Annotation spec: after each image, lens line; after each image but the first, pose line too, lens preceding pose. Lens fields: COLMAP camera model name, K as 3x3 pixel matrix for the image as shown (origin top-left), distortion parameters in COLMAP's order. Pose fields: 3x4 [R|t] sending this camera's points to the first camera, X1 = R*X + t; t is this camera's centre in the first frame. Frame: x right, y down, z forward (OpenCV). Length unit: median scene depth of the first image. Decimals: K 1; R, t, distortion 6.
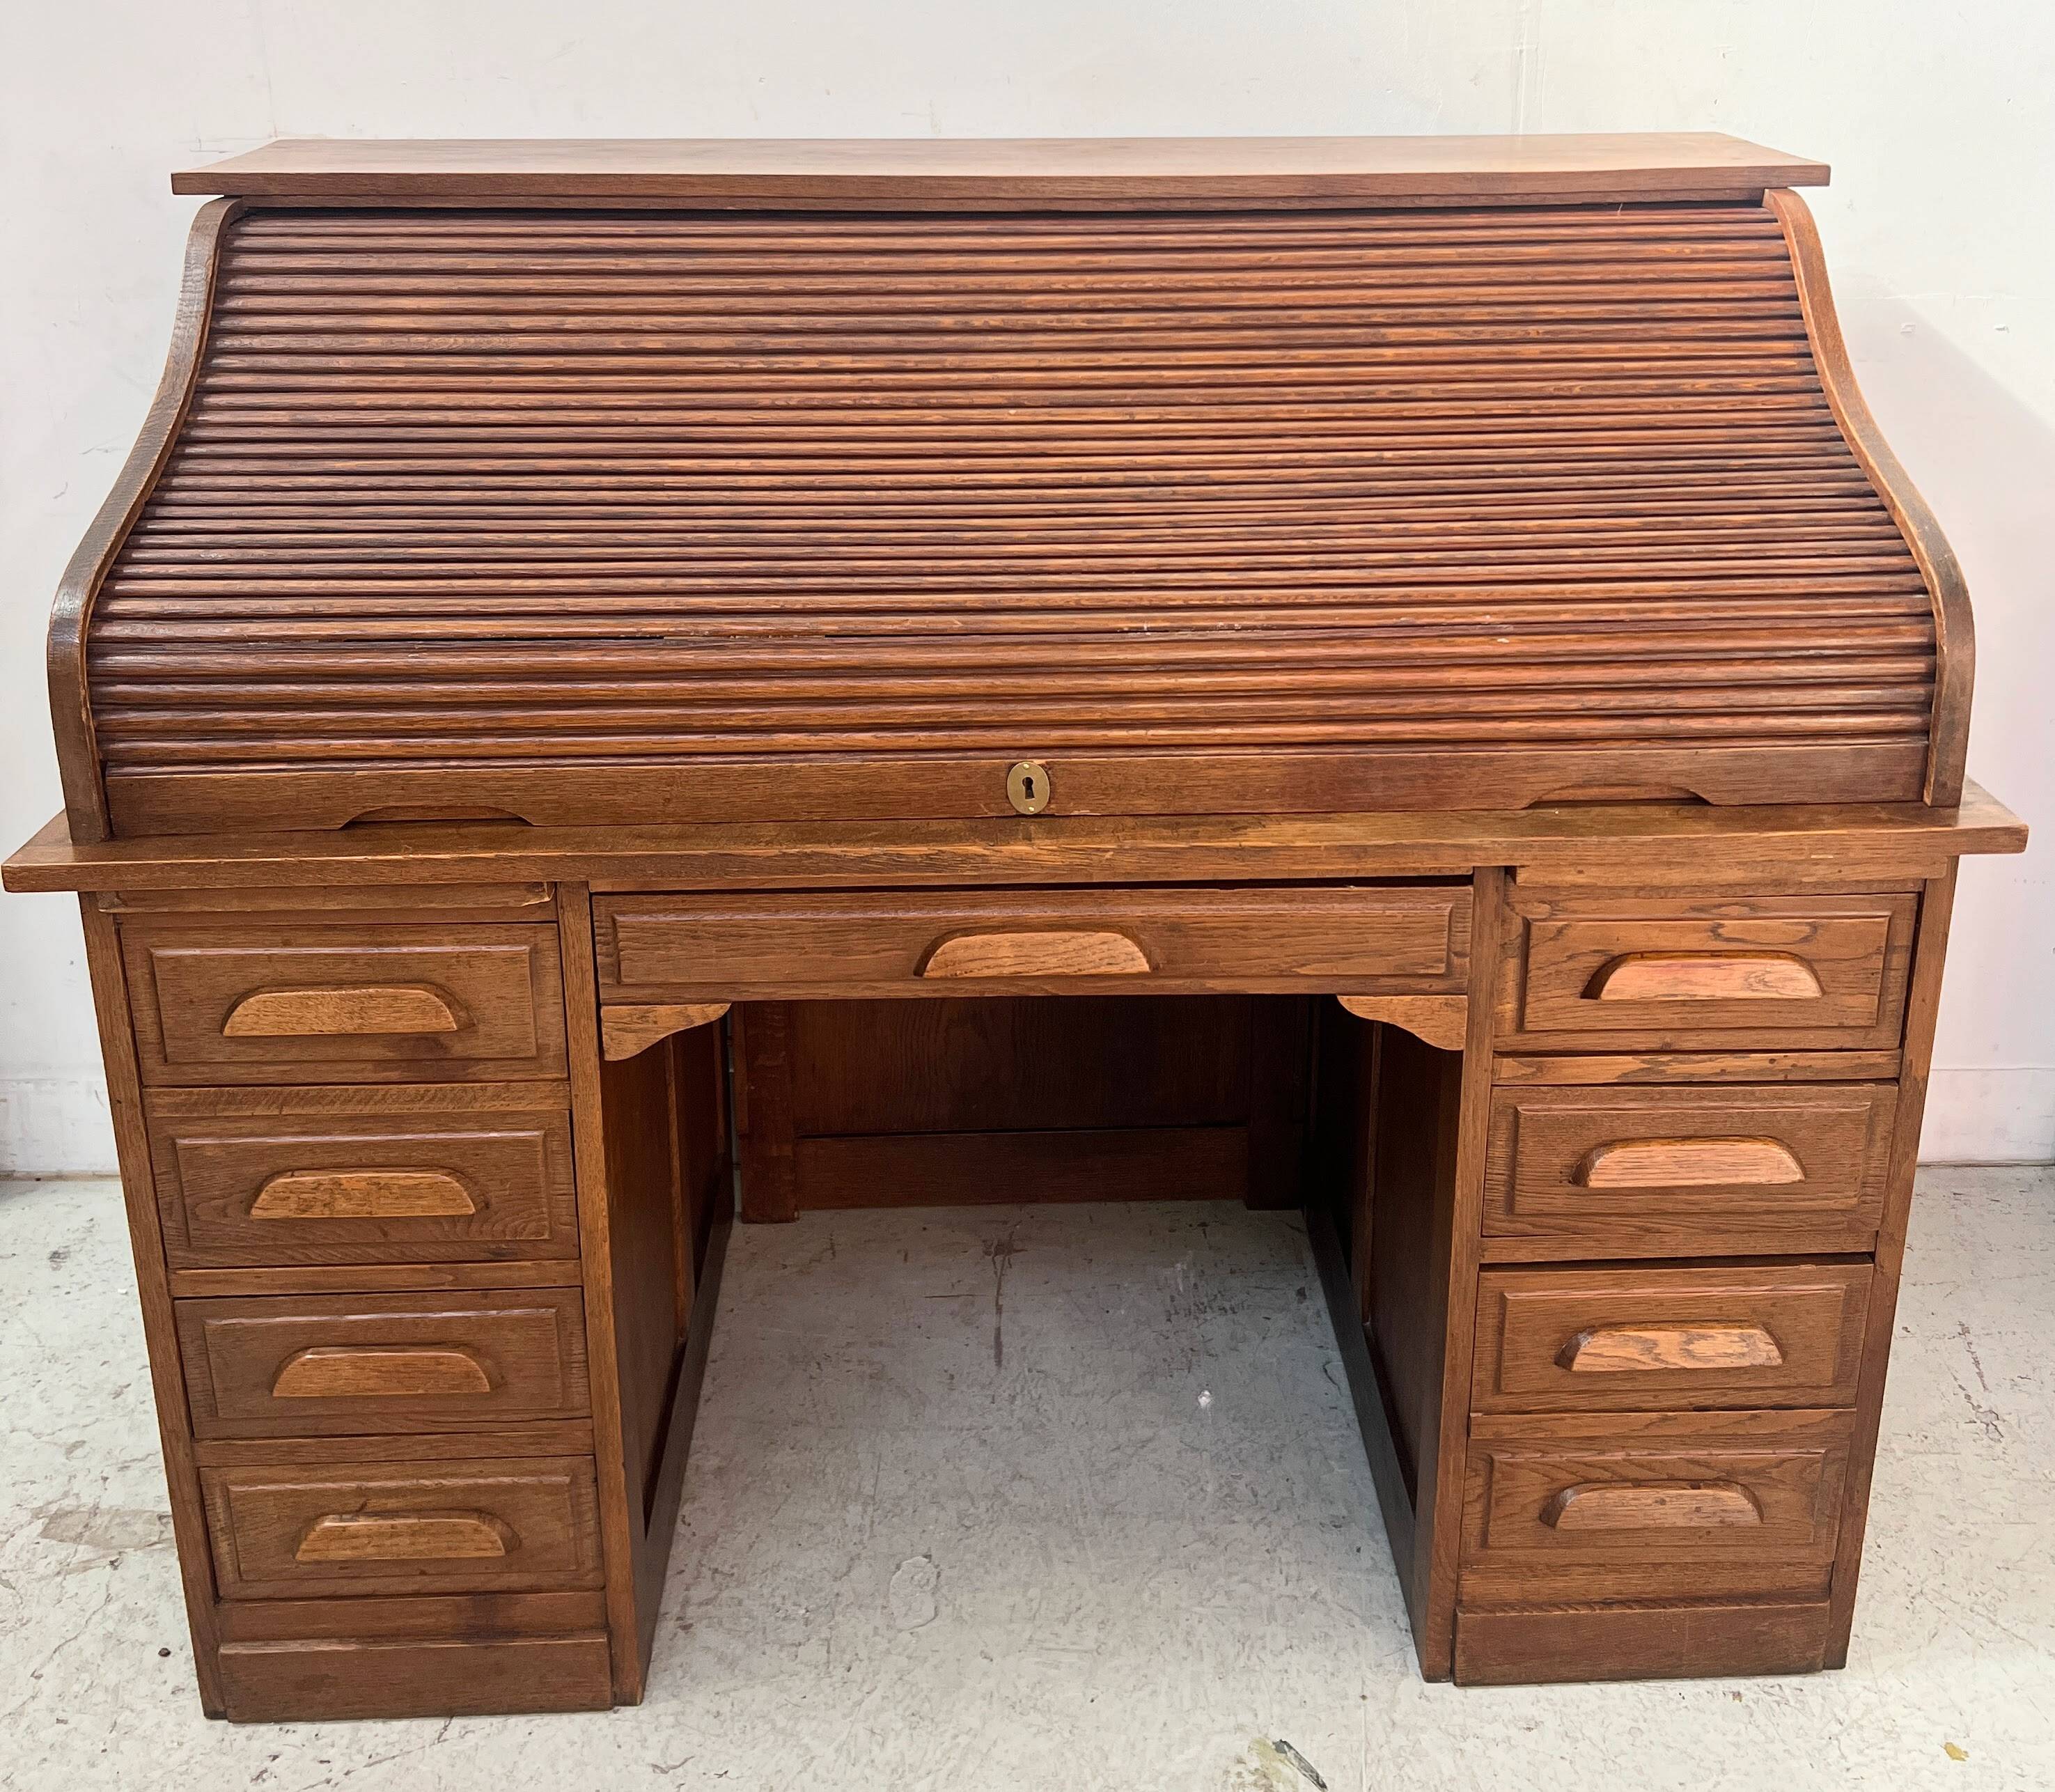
lens RADIAL K [[2120.4, 0, 1067.0], [0, 2120.4, 679.2], [0, 0, 1]] dist [0.021062, 0.000000]
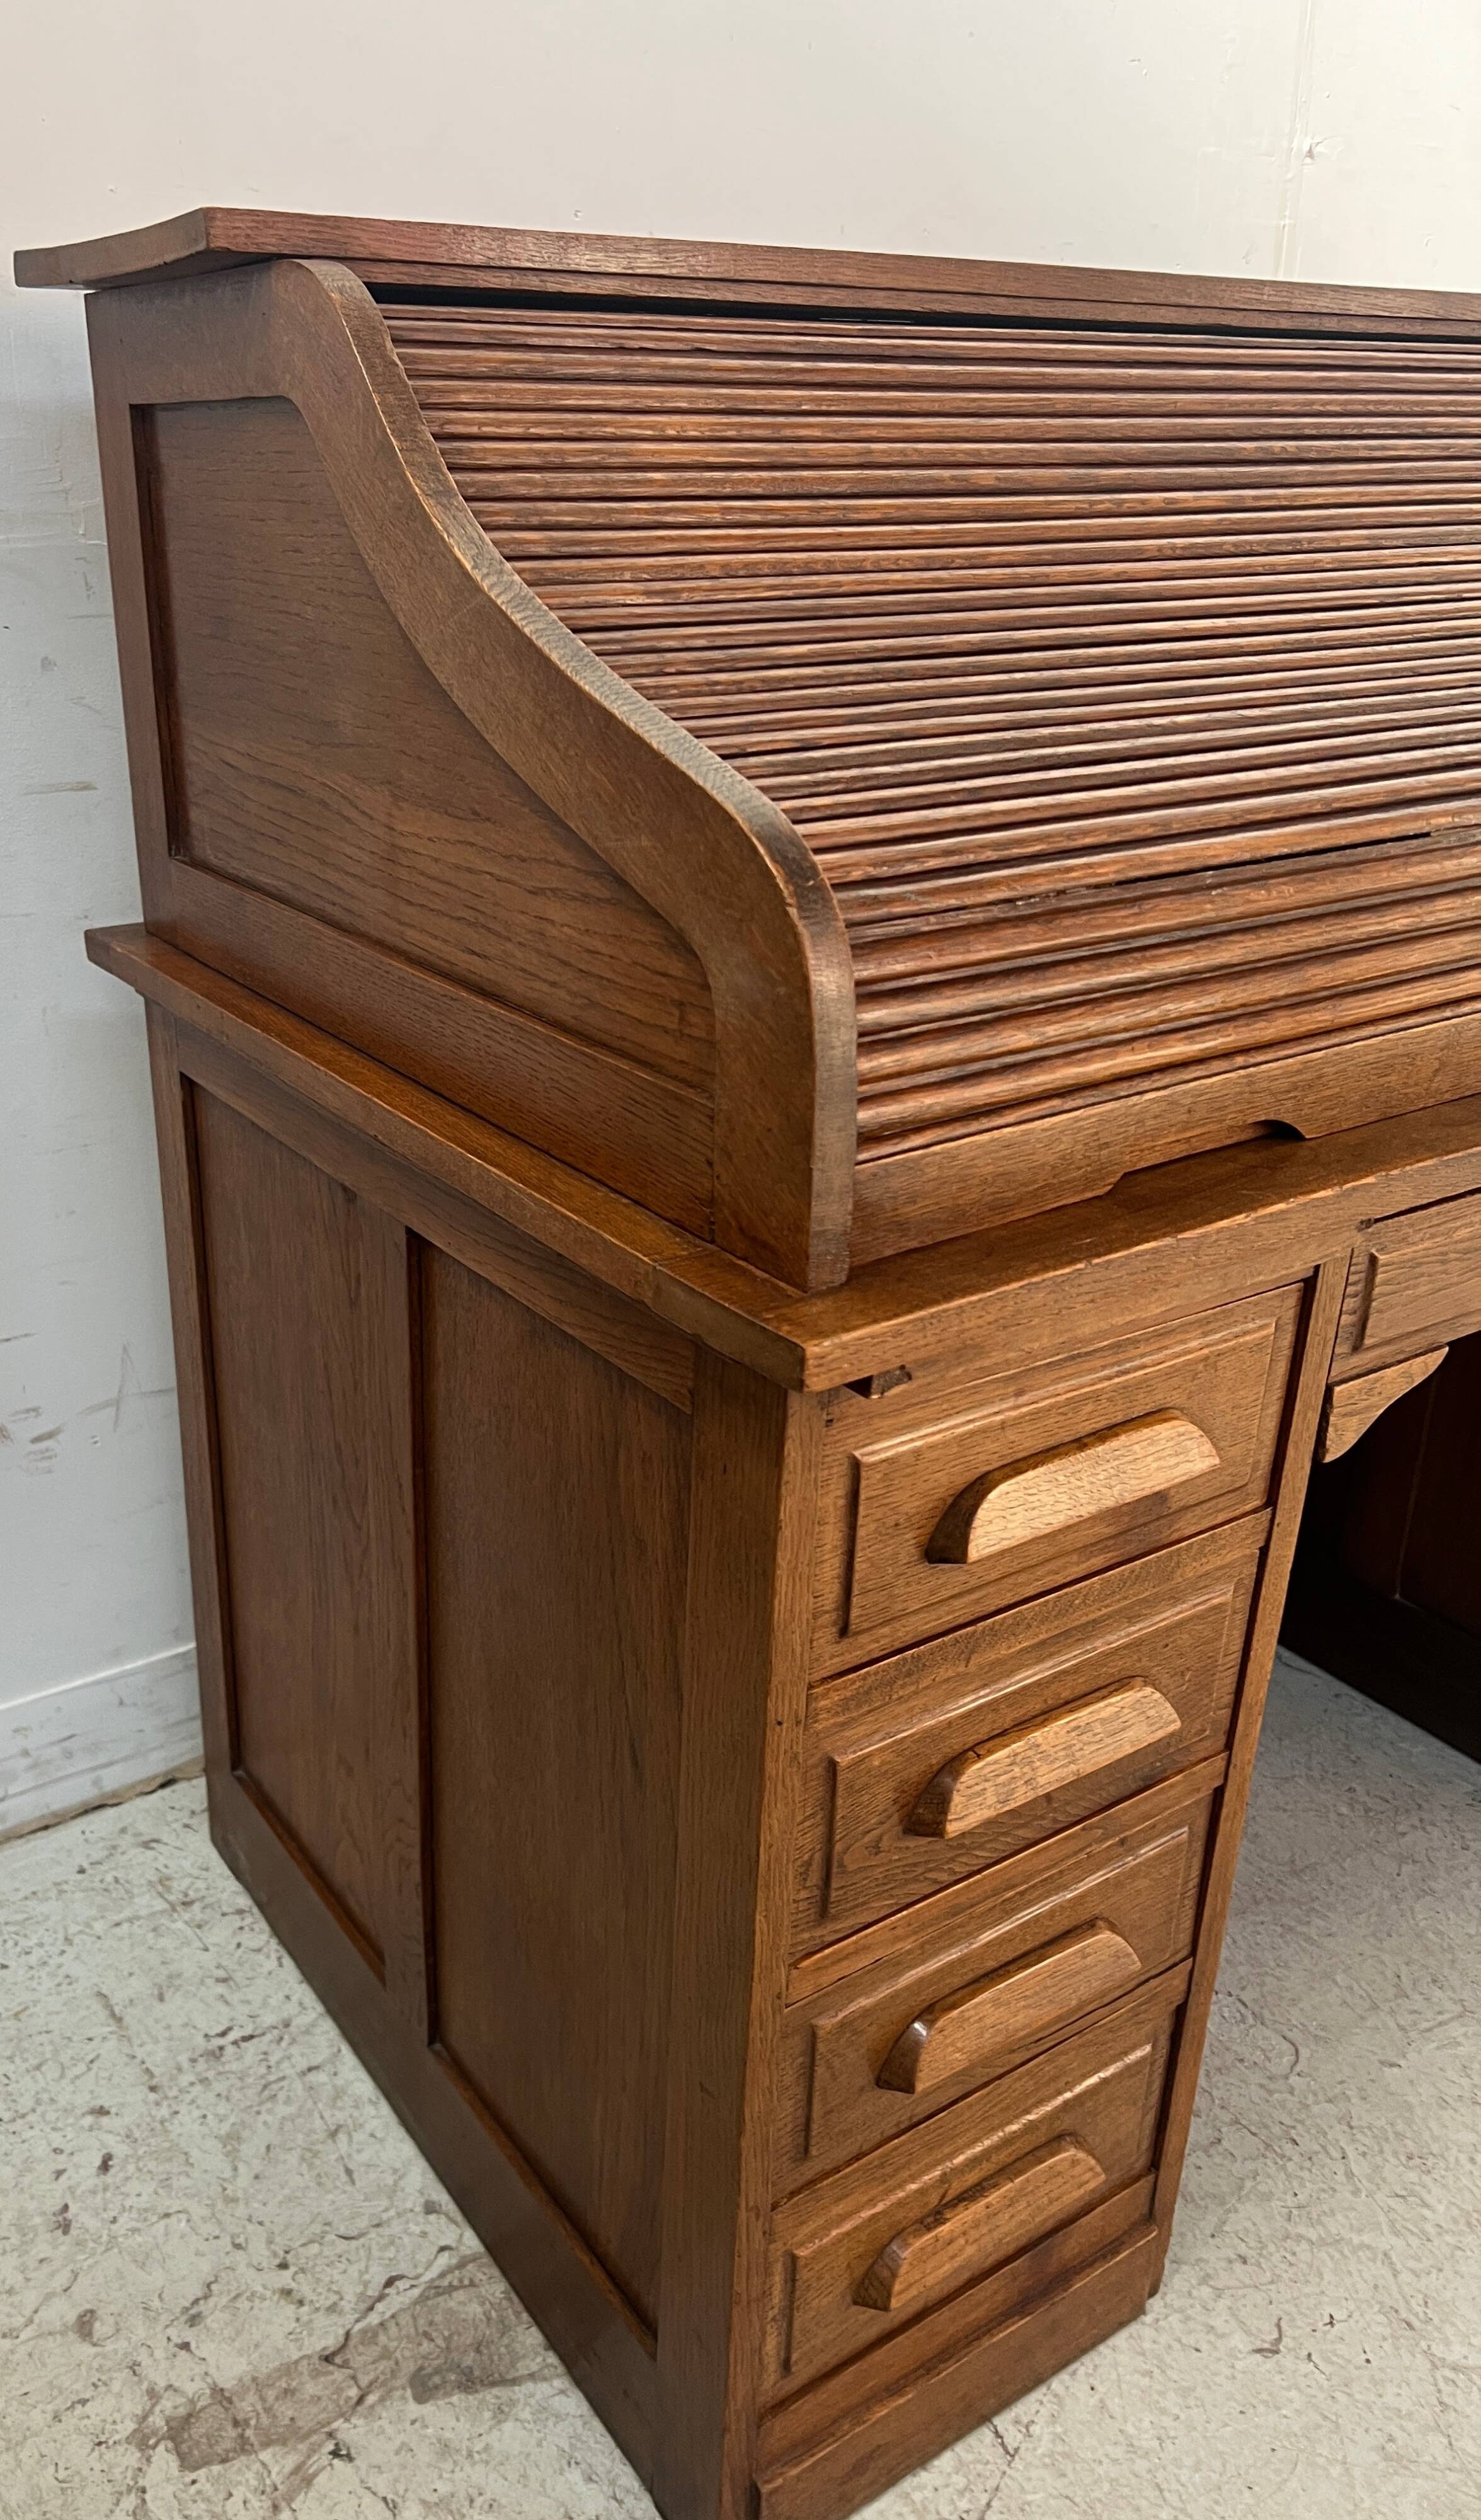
lens RADIAL K [[1932.2, 0, 610.7], [0, 1932.2, 1248.8], [0, 0, 1]] dist [0.024015, -0.011567]
pose [[0.862897, -0.190483, 0.468108, -0.650328], [0.156104, 0.981416, 0.111602, -0.000387], [-0.480667, -0.023228, 0.876595, 0.499606]]
